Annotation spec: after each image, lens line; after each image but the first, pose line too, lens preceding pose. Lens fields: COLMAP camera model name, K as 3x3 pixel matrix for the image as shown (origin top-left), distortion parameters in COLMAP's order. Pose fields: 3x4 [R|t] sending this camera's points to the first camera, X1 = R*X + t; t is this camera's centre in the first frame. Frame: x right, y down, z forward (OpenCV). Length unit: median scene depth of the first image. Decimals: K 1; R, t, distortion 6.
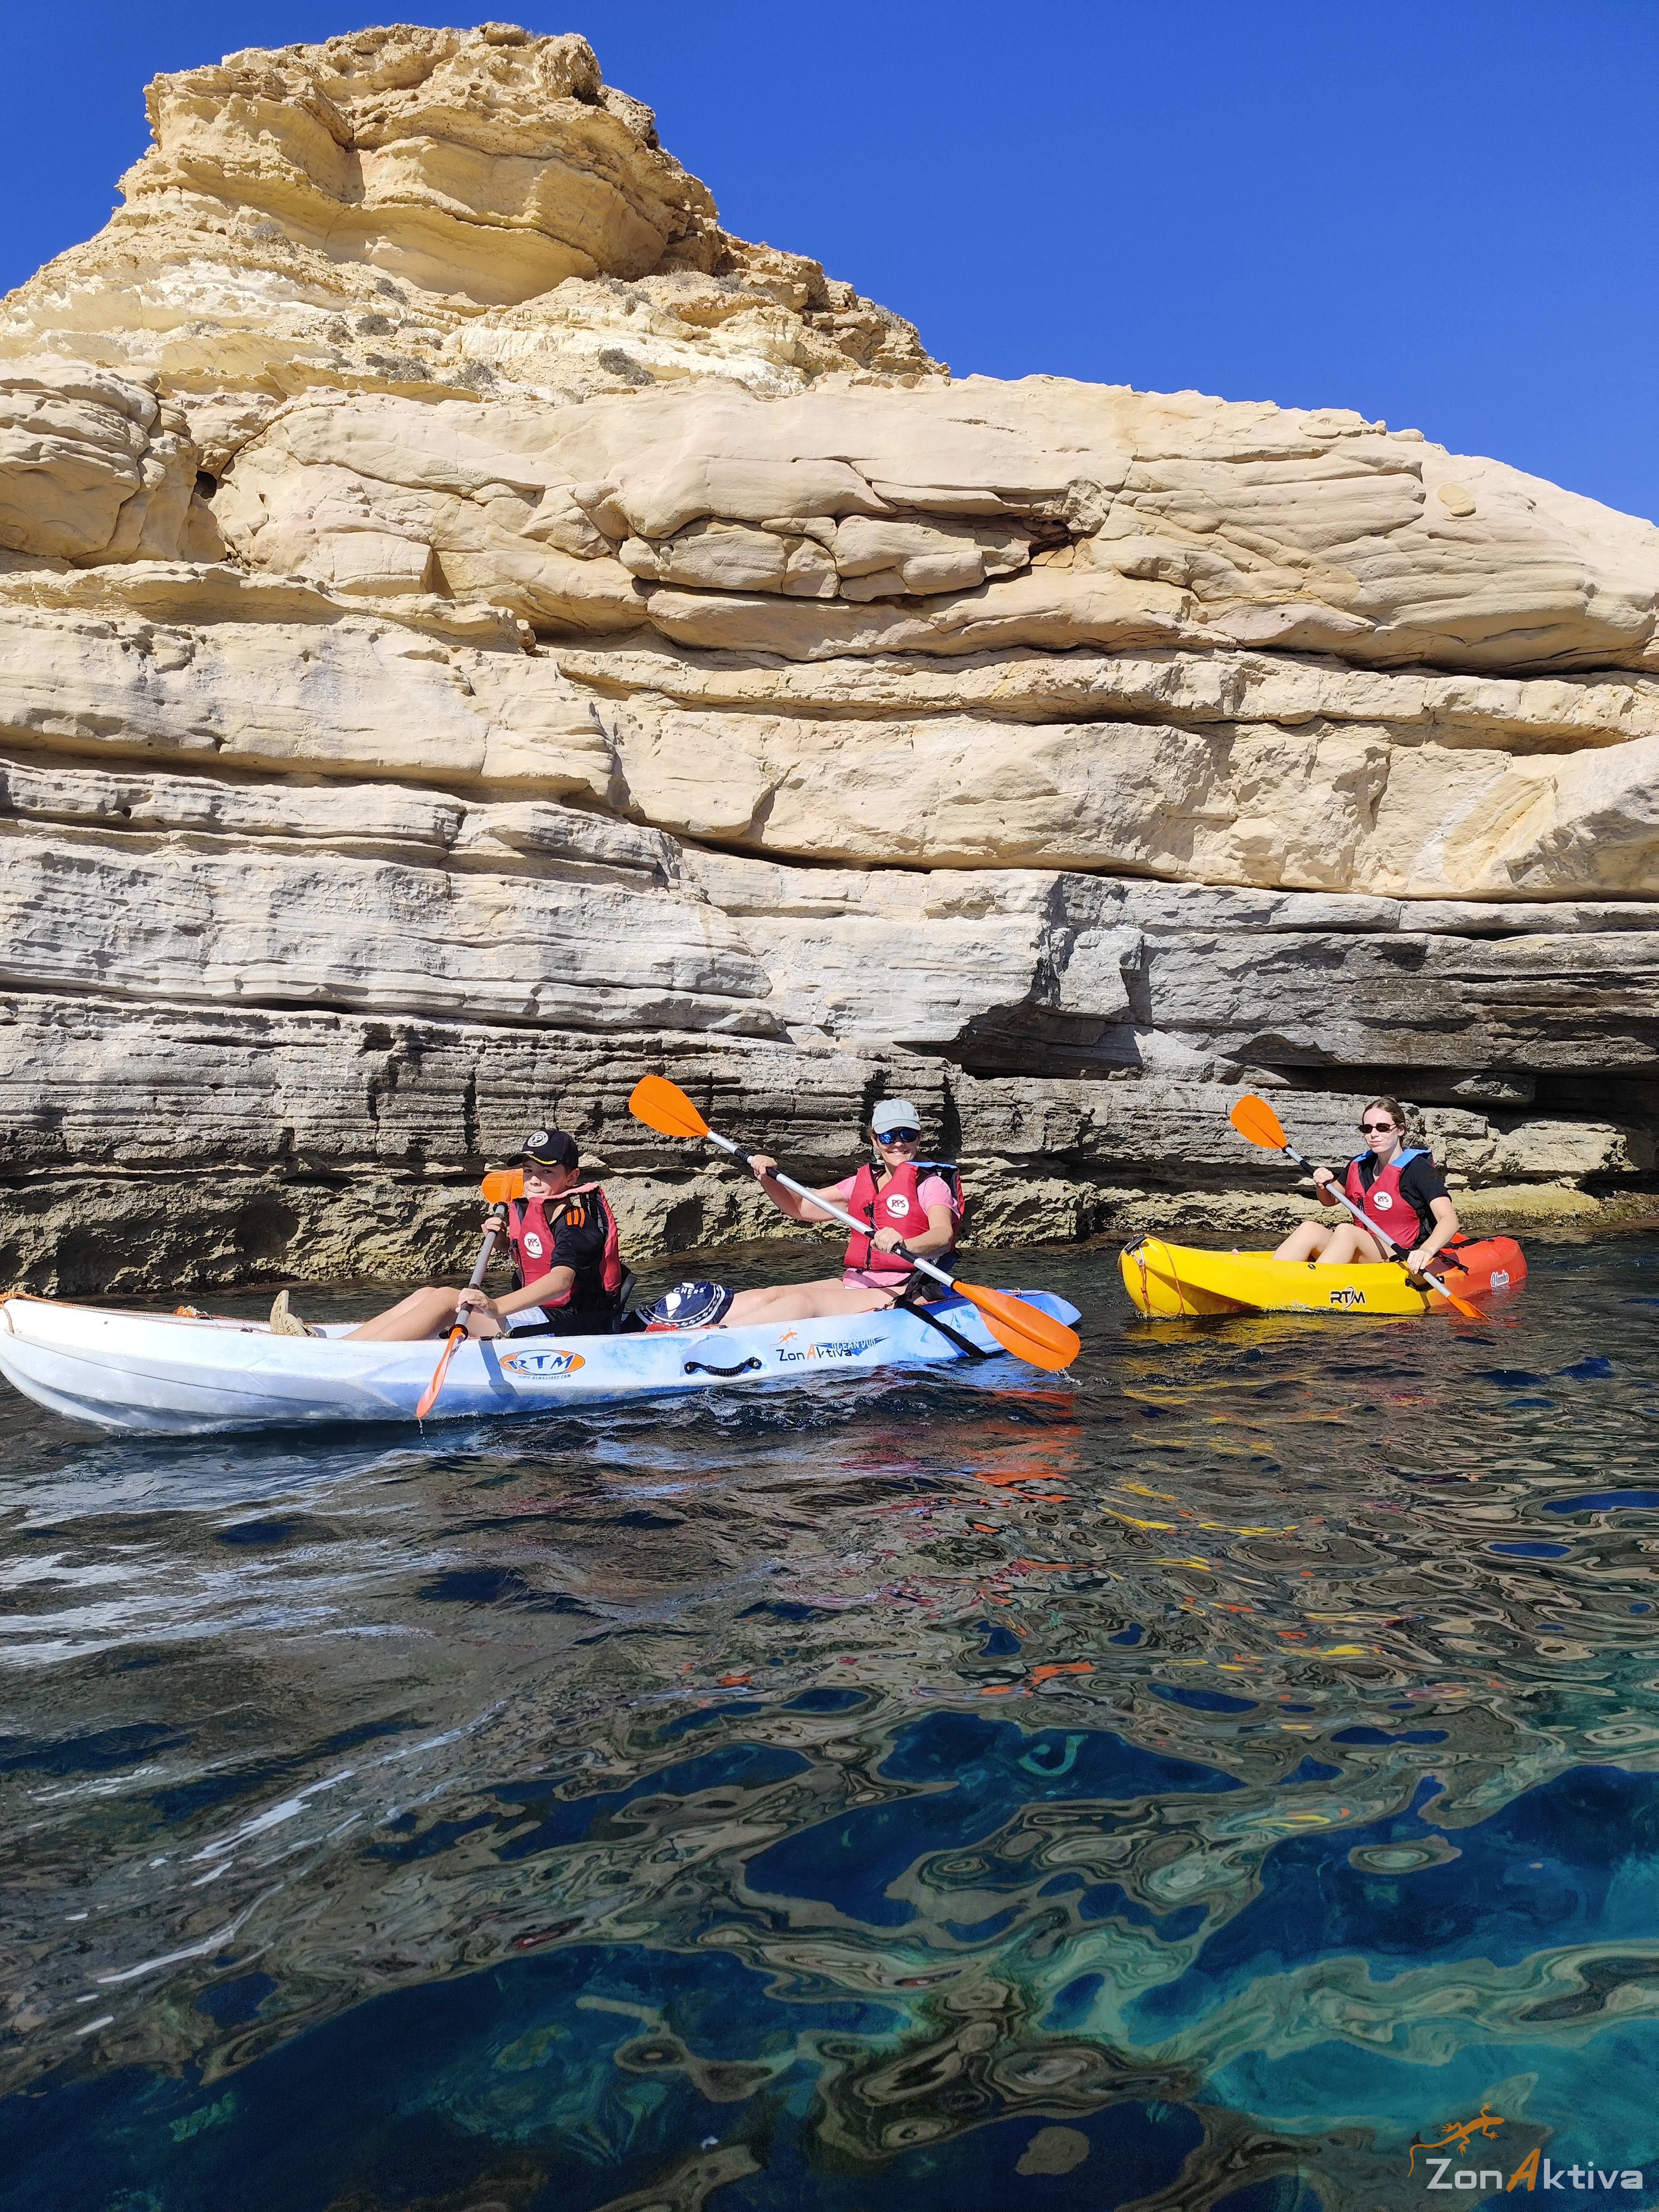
lens RADIAL K [[1510.7, 0, 797.9], [0, 1510.7, 1103.9], [0, 0, 1]] dist [0.055623, -0.061947]
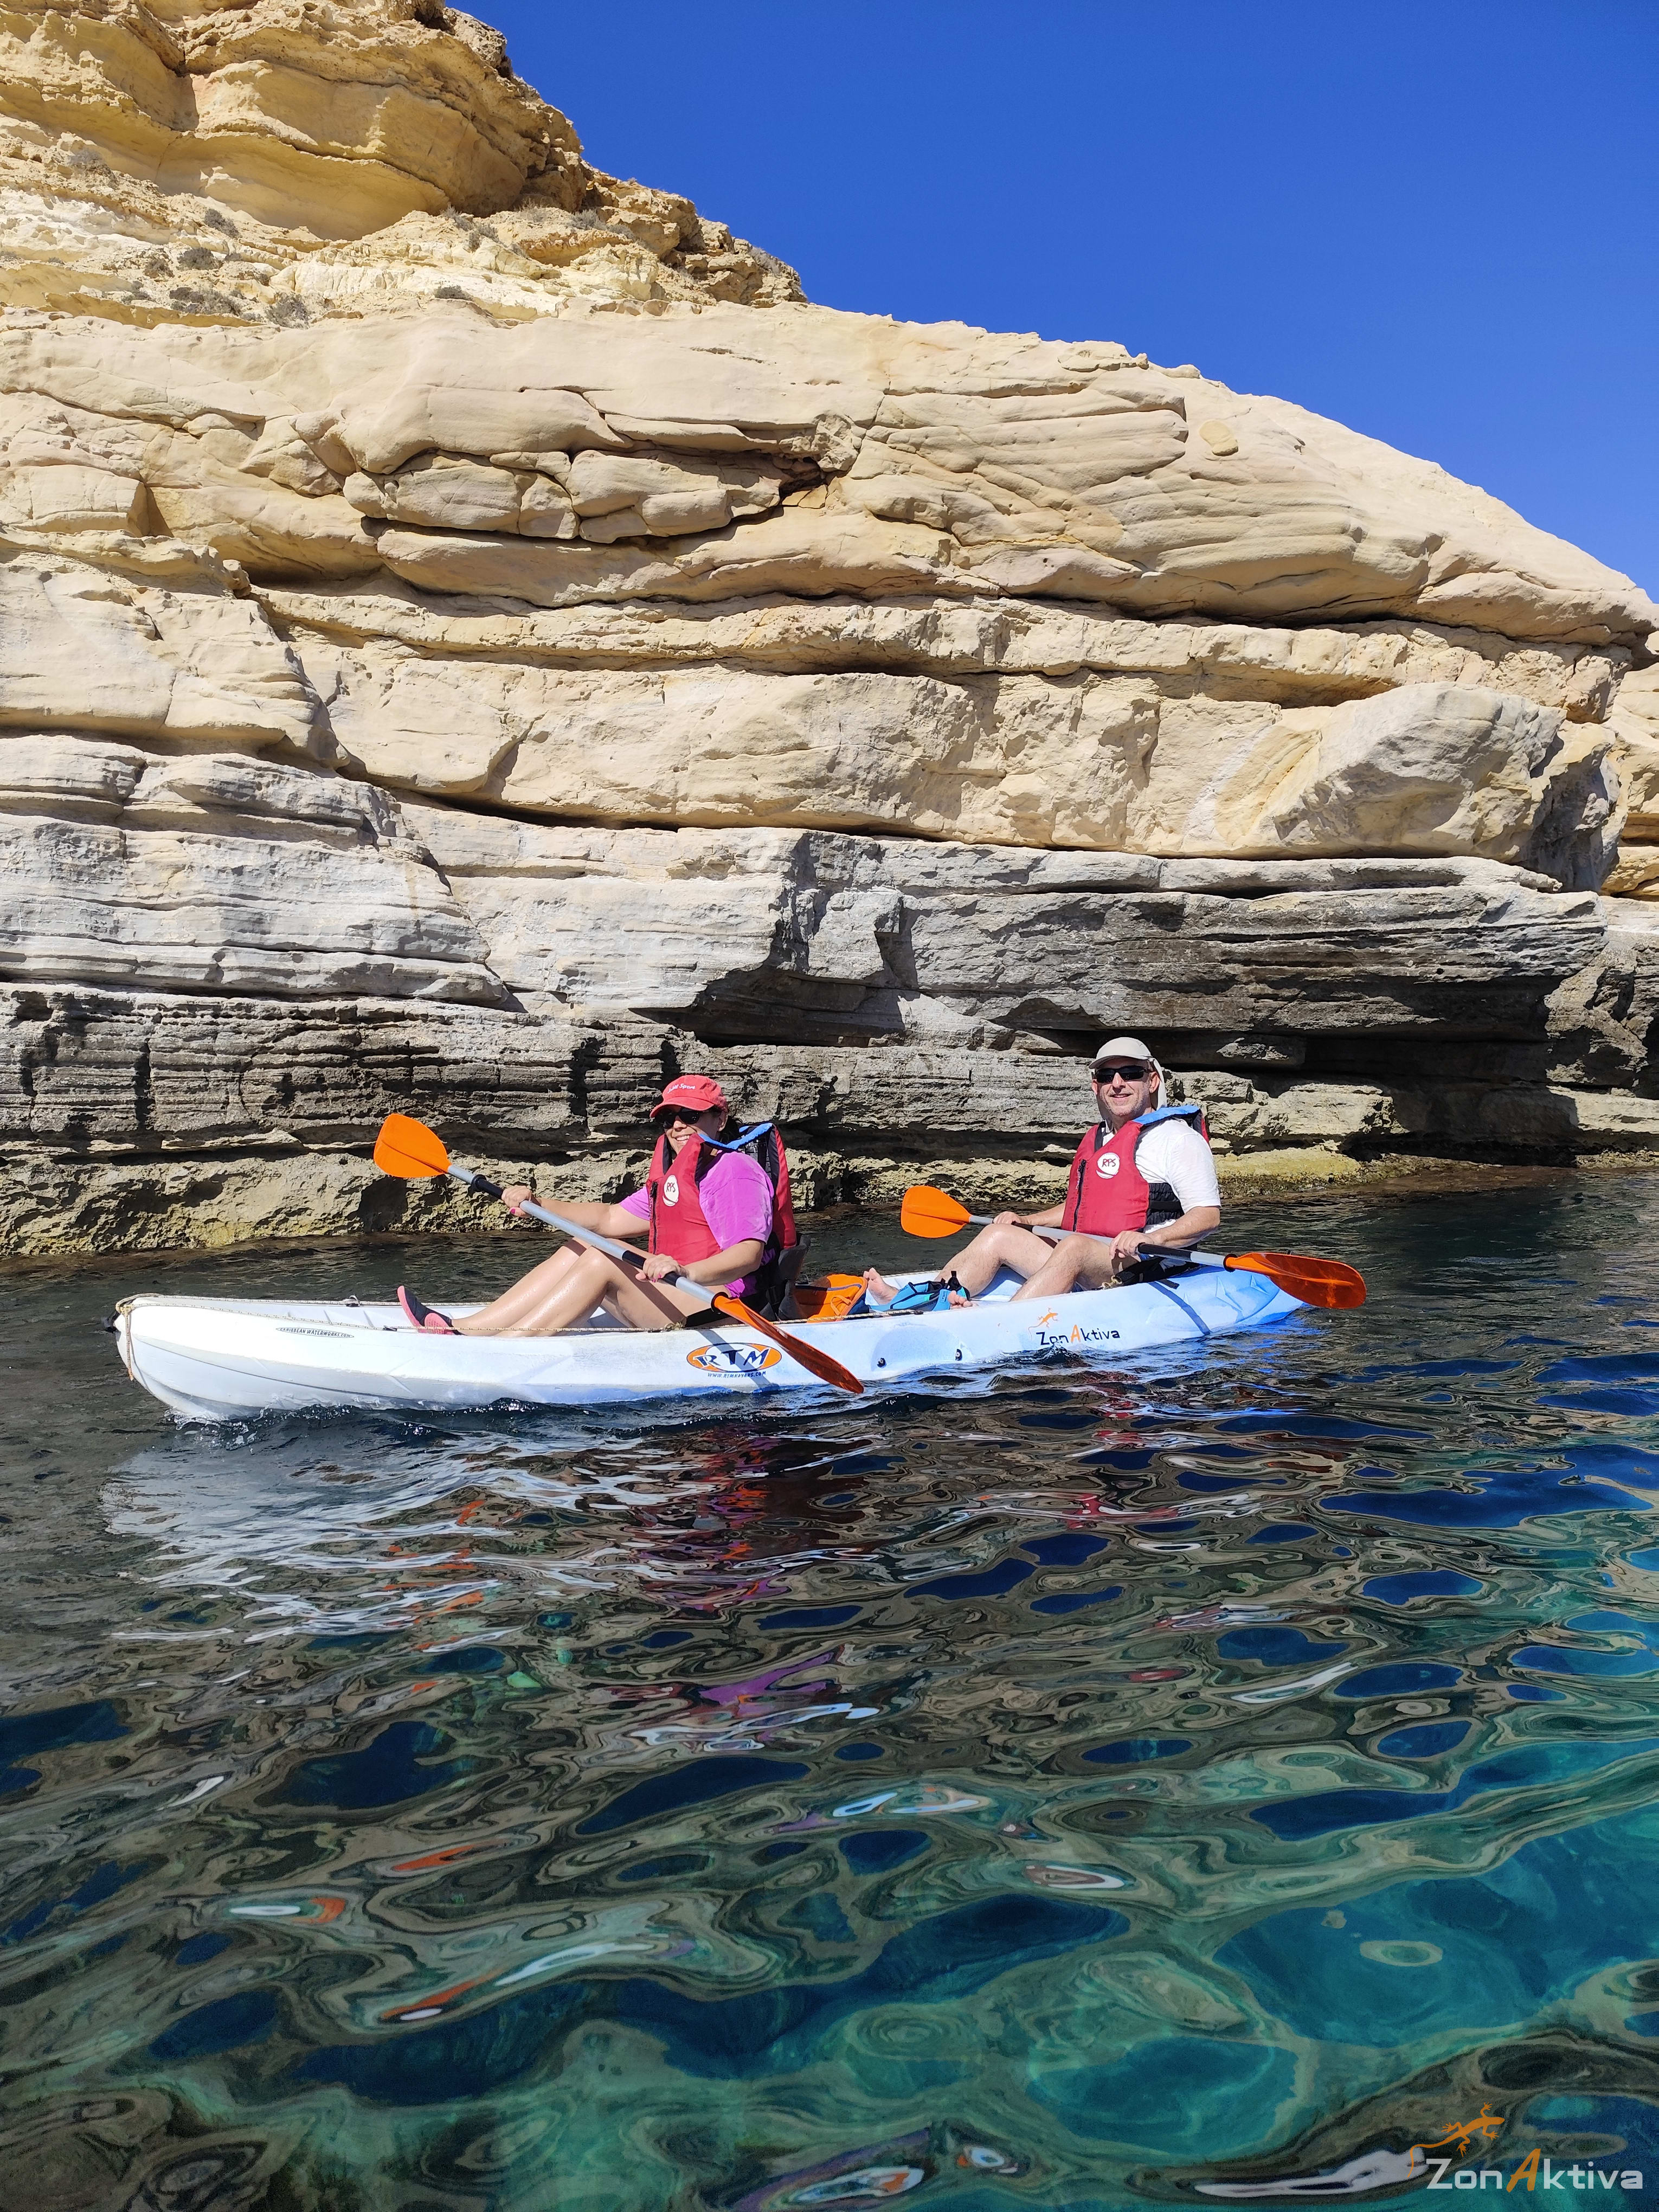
lens RADIAL K [[1511.6, 0, 803.3], [0, 1511.6, 1126.9], [0, 0, 1]] dist [0.052803, -0.050939]
pose [[0.999376, -0.011179, 0.033516, 0.131164], [0.010012, 0.999344, 0.034792, 0.001661], [-0.033883, -0.034435, 0.998832, 0.033949]]
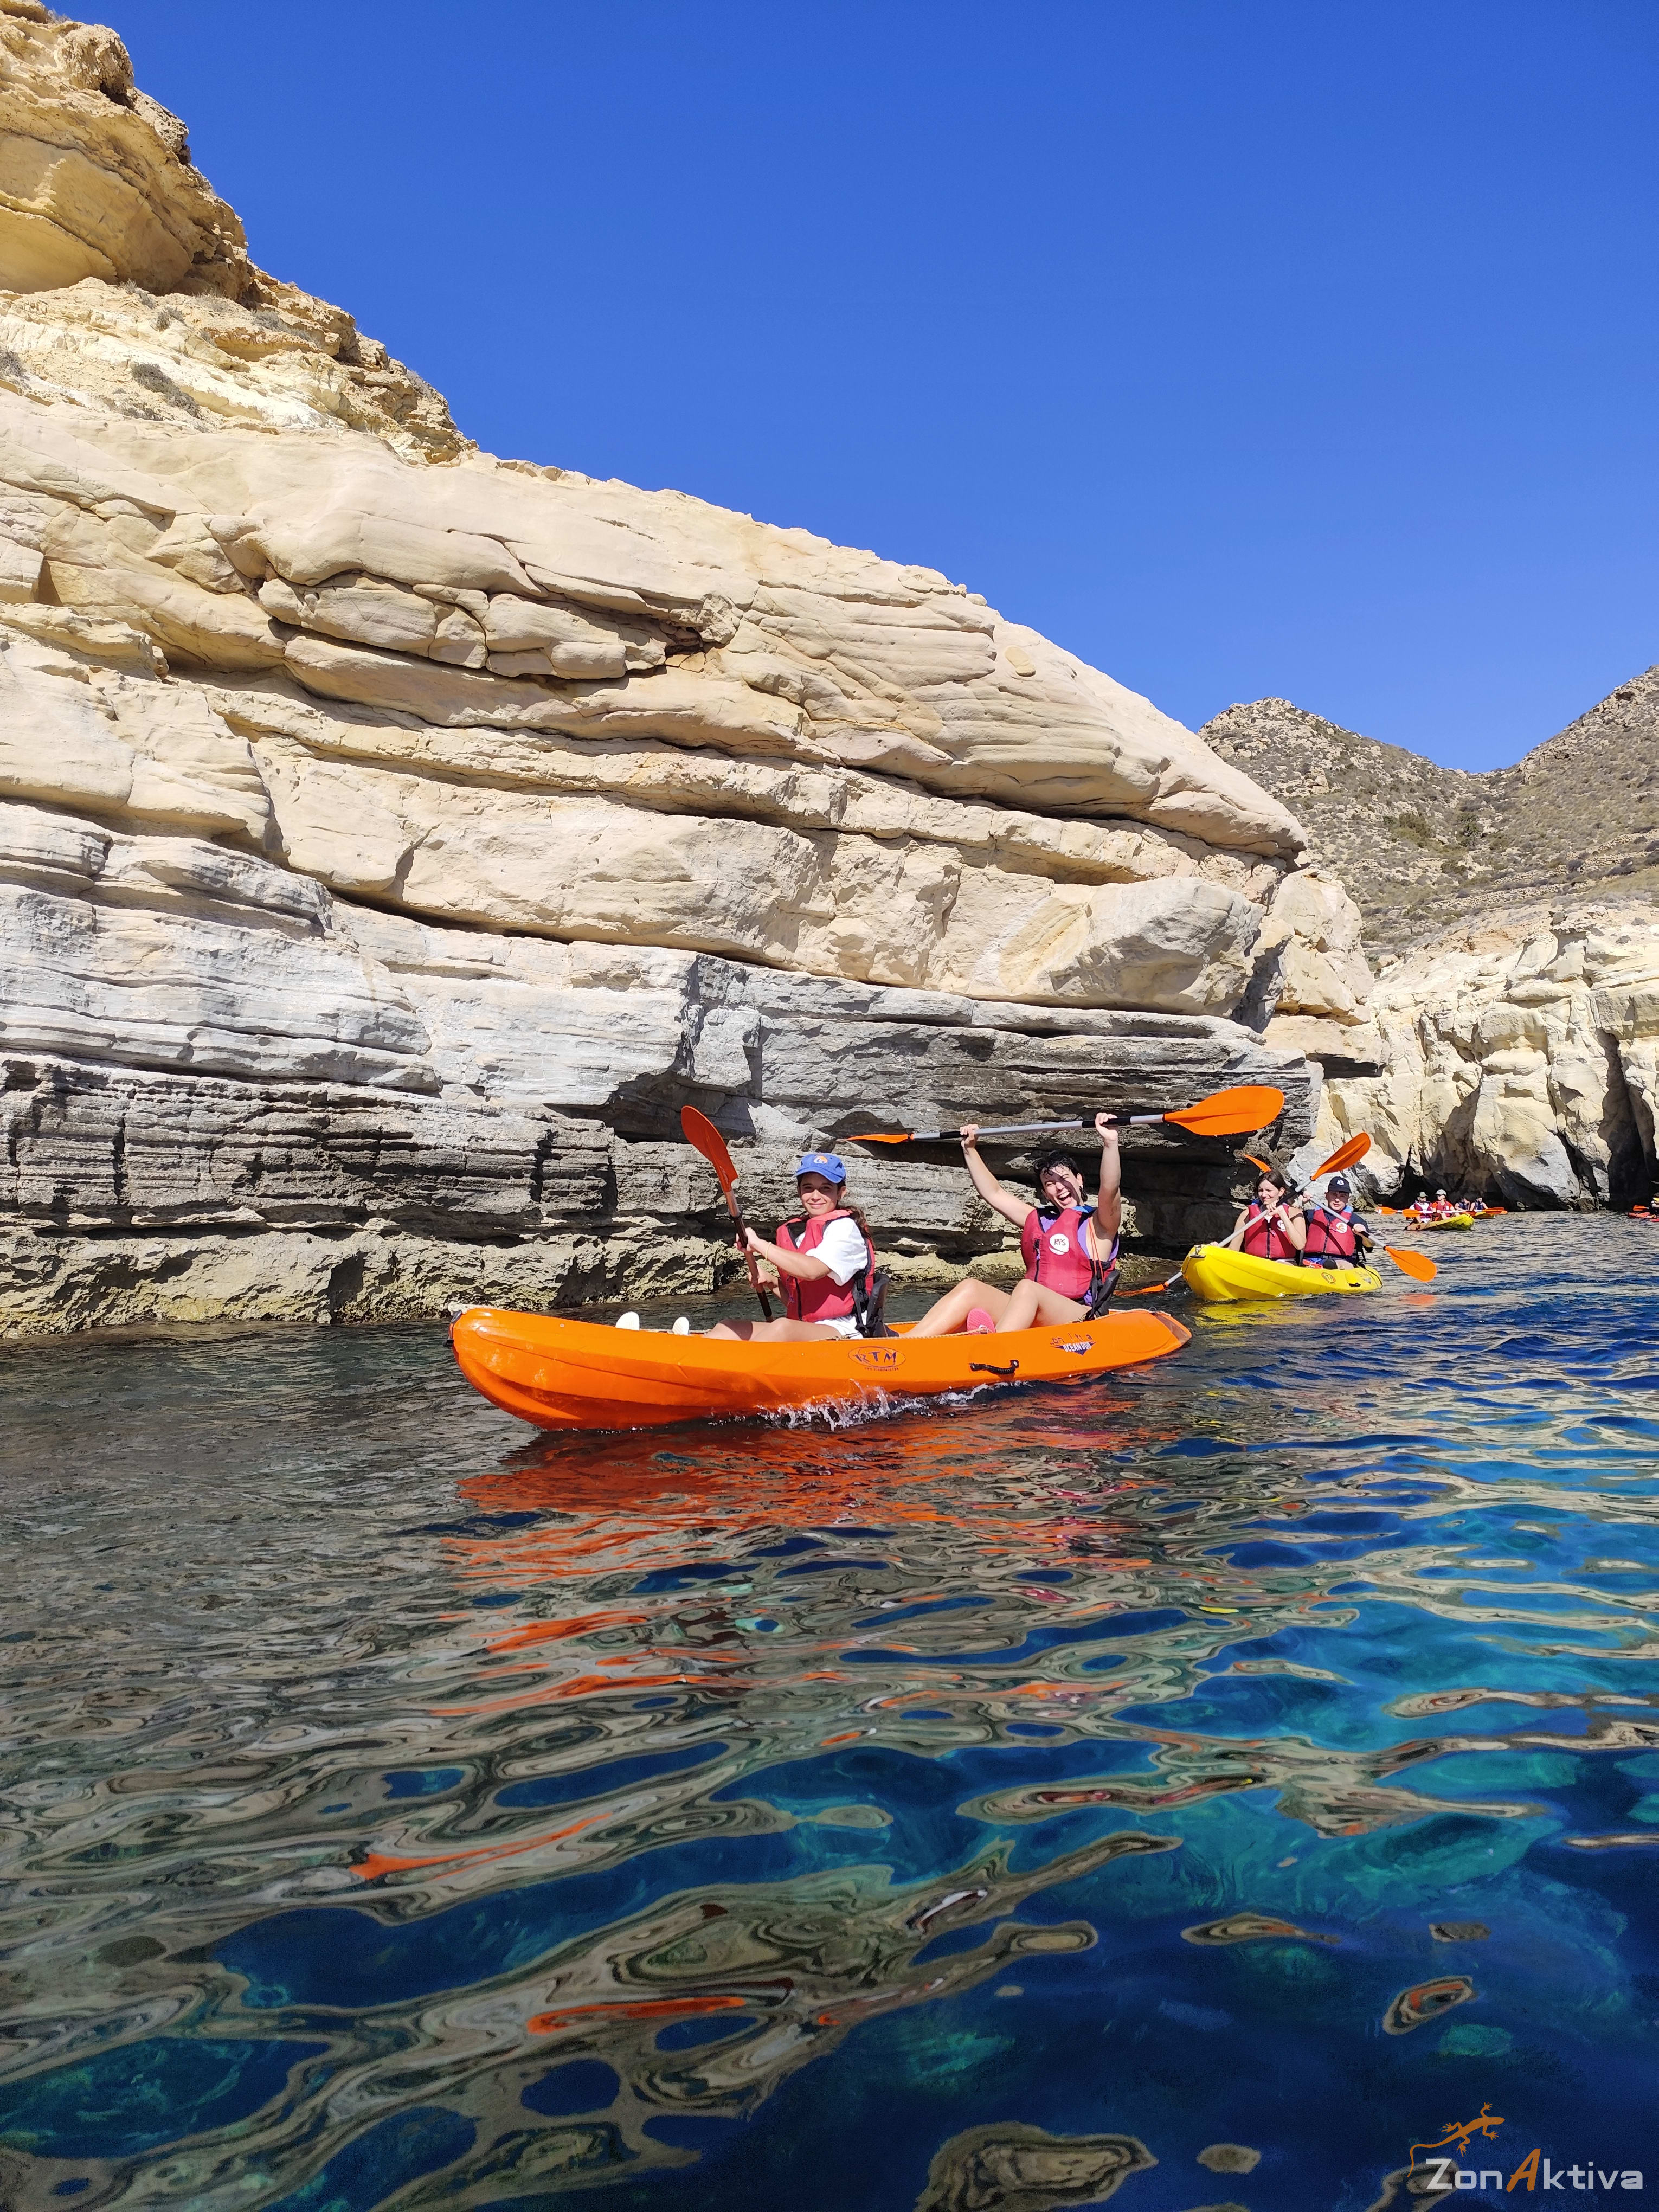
lens RADIAL K [[1511.7, 0, 776.3], [0, 1511.7, 1127.2], [0, 0, 1]] dist [0.057433, -0.051859]
pose [[0.941116, 0.033951, 0.336374, -0.123496], [-0.022519, 0.999030, -0.037829, 0.009431], [-0.337332, 0.028027, 0.940968, -0.023222]]
